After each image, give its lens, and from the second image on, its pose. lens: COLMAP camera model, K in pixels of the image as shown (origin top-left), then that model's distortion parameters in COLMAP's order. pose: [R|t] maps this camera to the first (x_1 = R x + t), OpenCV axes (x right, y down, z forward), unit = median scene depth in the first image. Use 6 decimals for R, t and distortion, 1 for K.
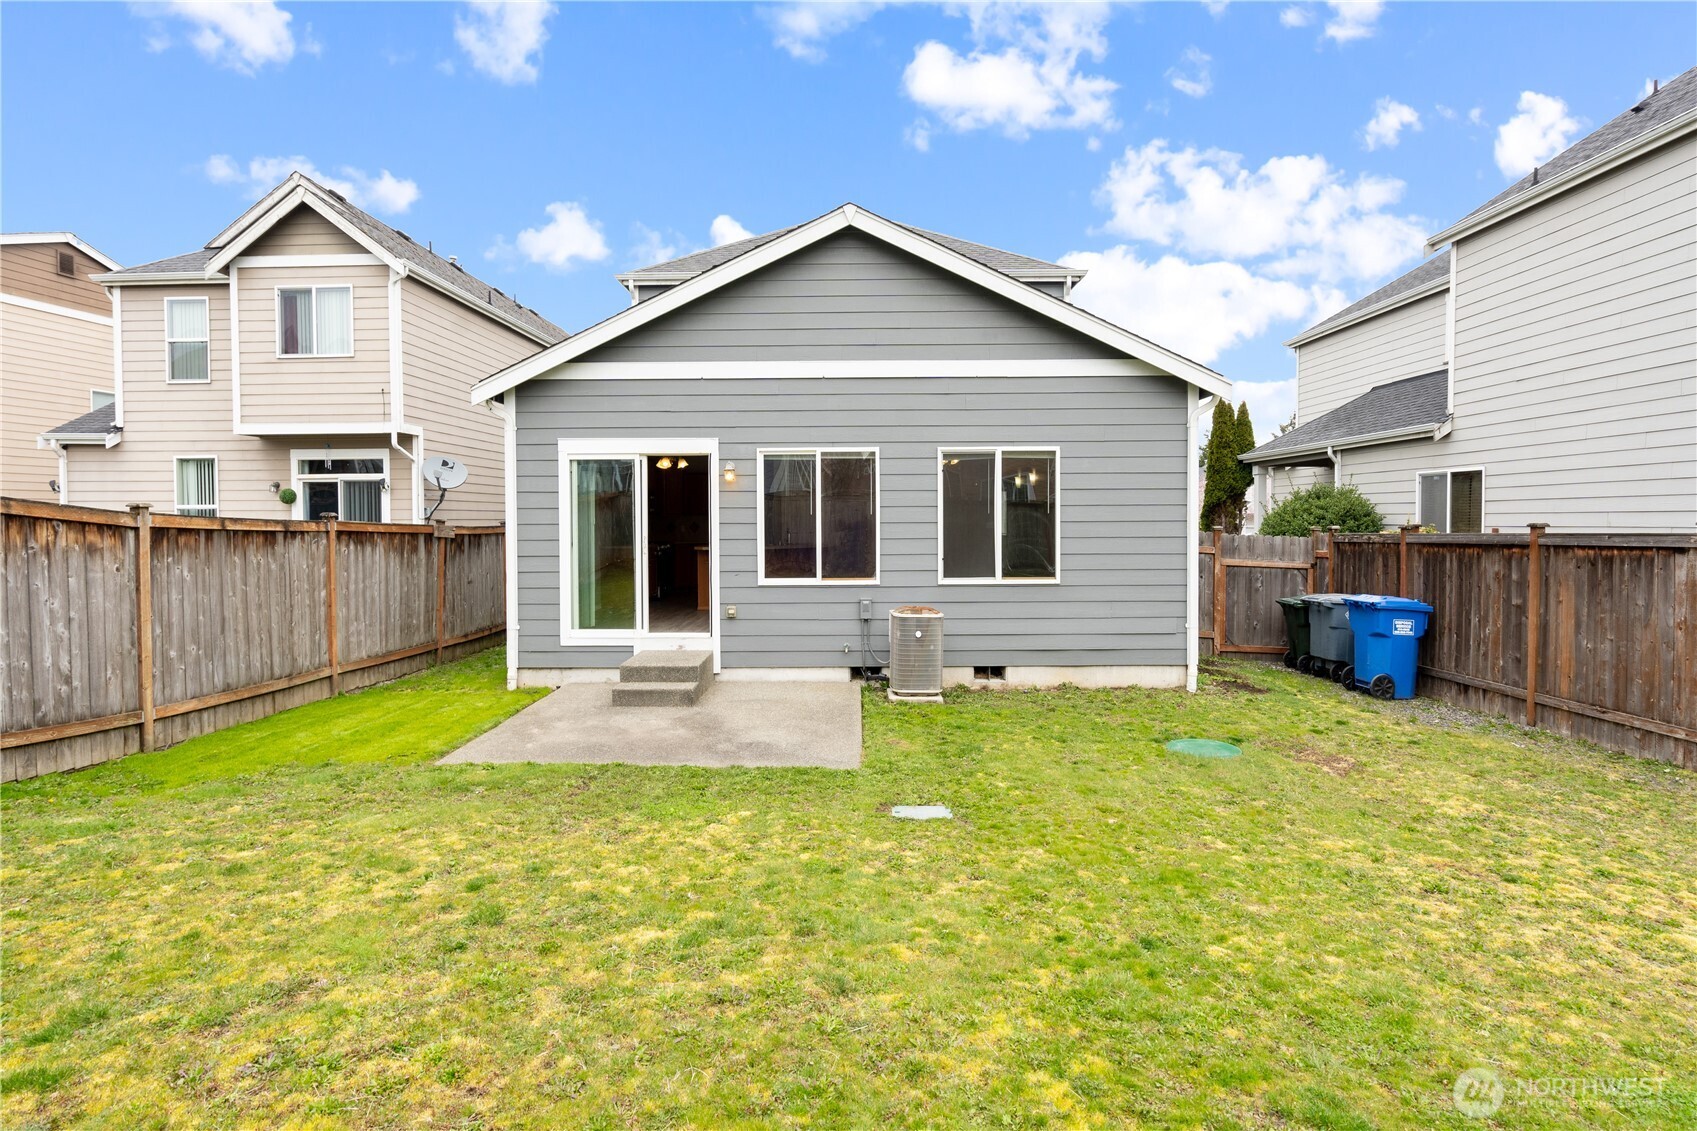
lens RADIAL K [[821.1, 0, 848.5], [0, 821.1, 565.5], [0, 0, 1]] dist [-0.005821, 0.000185]
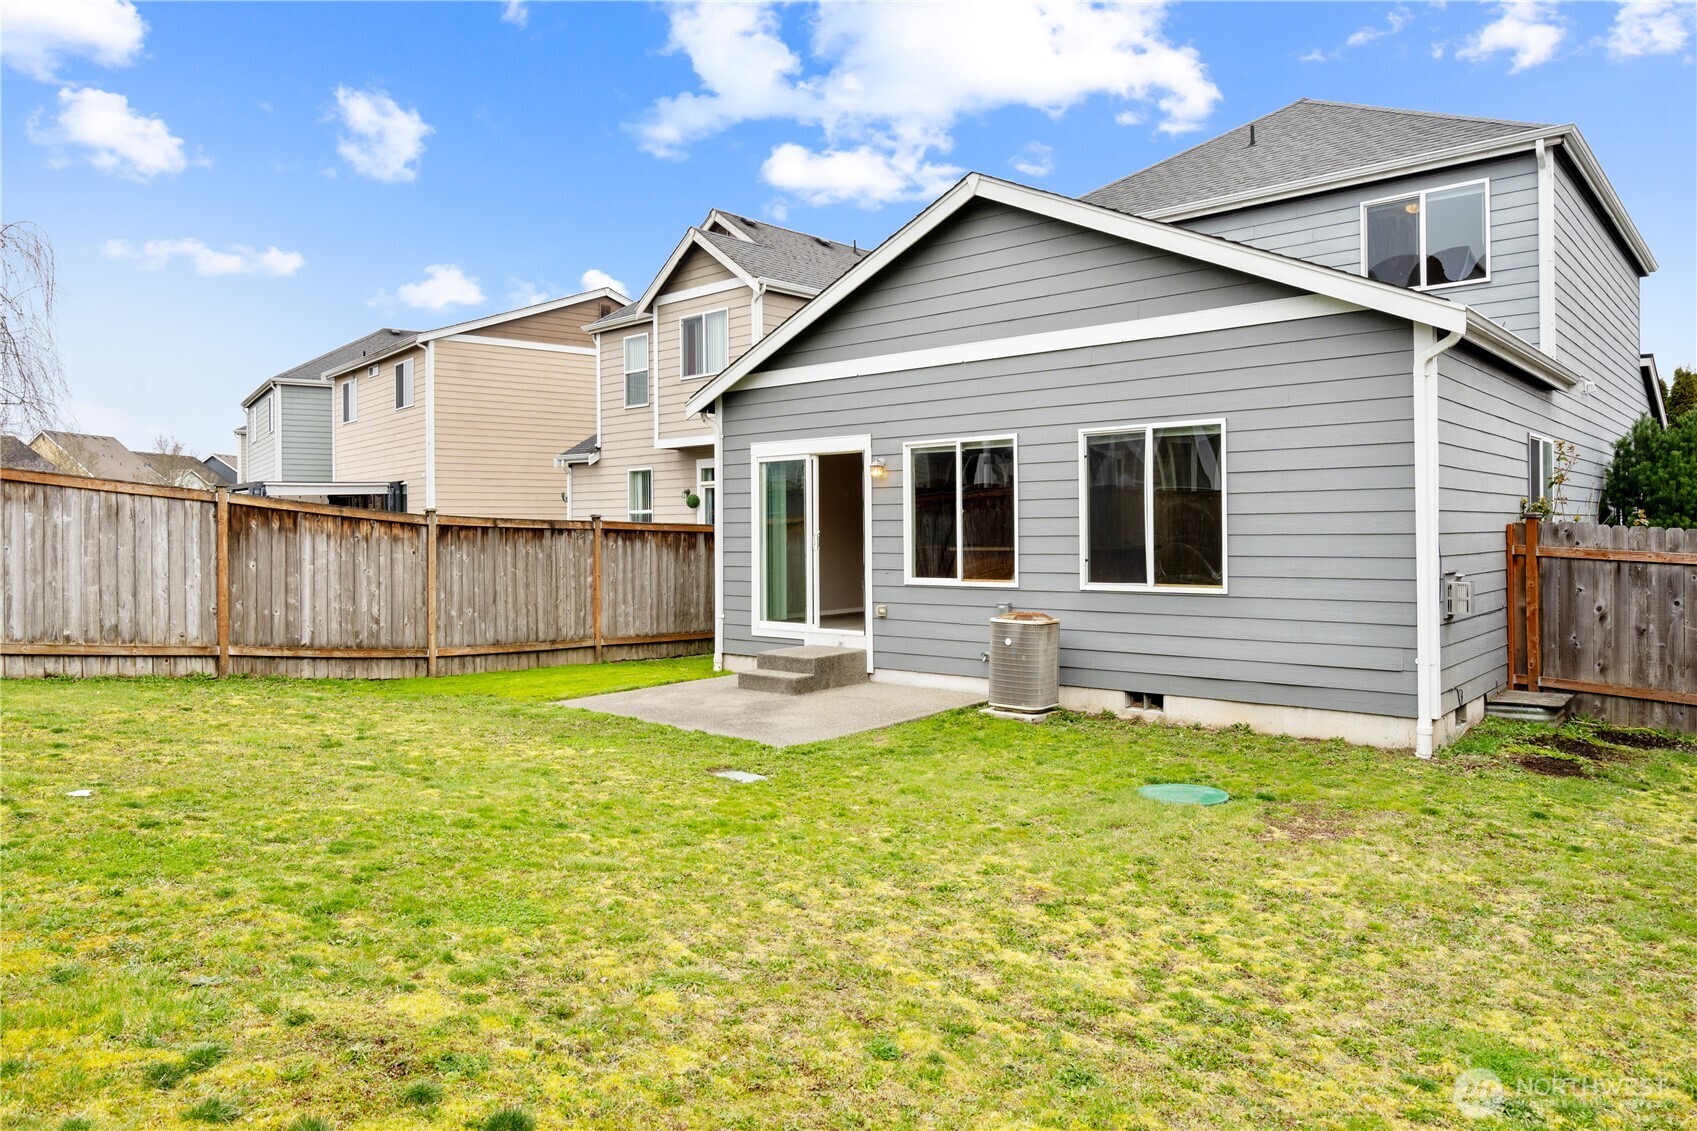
lens RADIAL K [[1099.9, 0, 848.5], [0, 1099.9, 565.5], [0, 0, 1]] dist [0.003192, 0.000777]
pose [[0.768735, 0.016951, -0.639343, 0.672871], [-0.028967, 0.999546, -0.008329, 0.014685], [0.638911, 0.024923, 0.768876, -0.031160]]
